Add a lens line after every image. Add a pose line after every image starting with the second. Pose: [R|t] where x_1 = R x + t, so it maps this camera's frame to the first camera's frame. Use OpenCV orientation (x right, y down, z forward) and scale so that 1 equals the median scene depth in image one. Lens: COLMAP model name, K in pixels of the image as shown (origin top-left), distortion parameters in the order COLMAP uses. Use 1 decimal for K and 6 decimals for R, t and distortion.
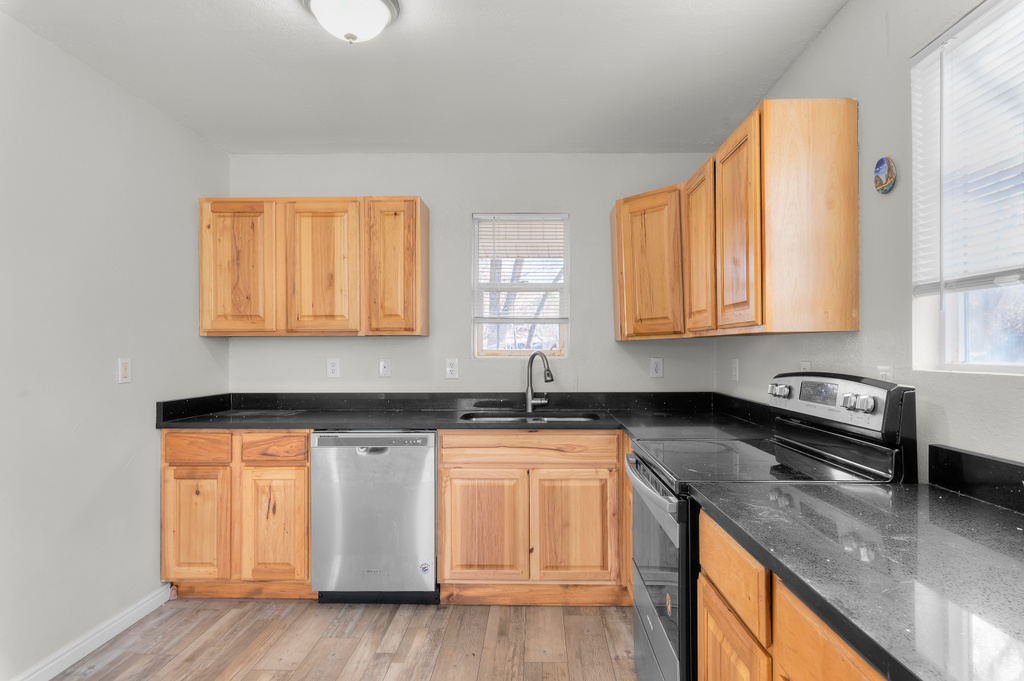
lens RADIAL K [[572.7, 0, 515.9], [0, 572.7, 346.7], [0, 0, 1]] dist [0.004698, -0.000093]
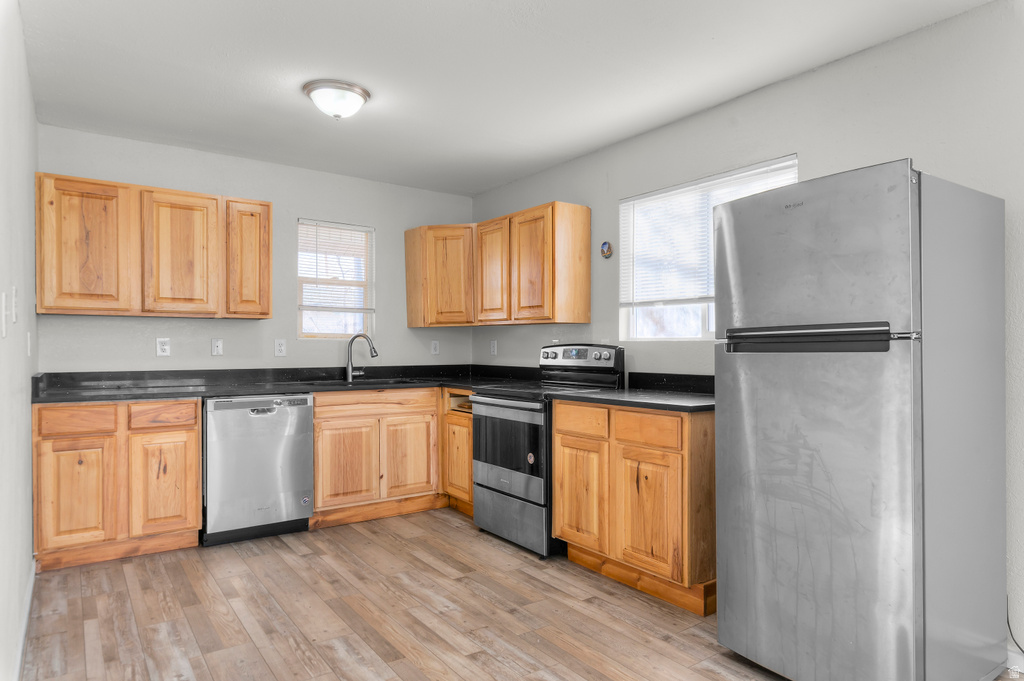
lens RADIAL K [[629.1, 0, 511.9], [0, 629.1, 341.3], [0, 0, 1]] dist [0.009485, 0.000338]
pose [[0.806487, 0.008515, 0.591191, -0.604323], [-0.008603, 0.999959, -0.002666, 0.029155], [-0.591190, -0.002936, 0.806527, -0.399784]]
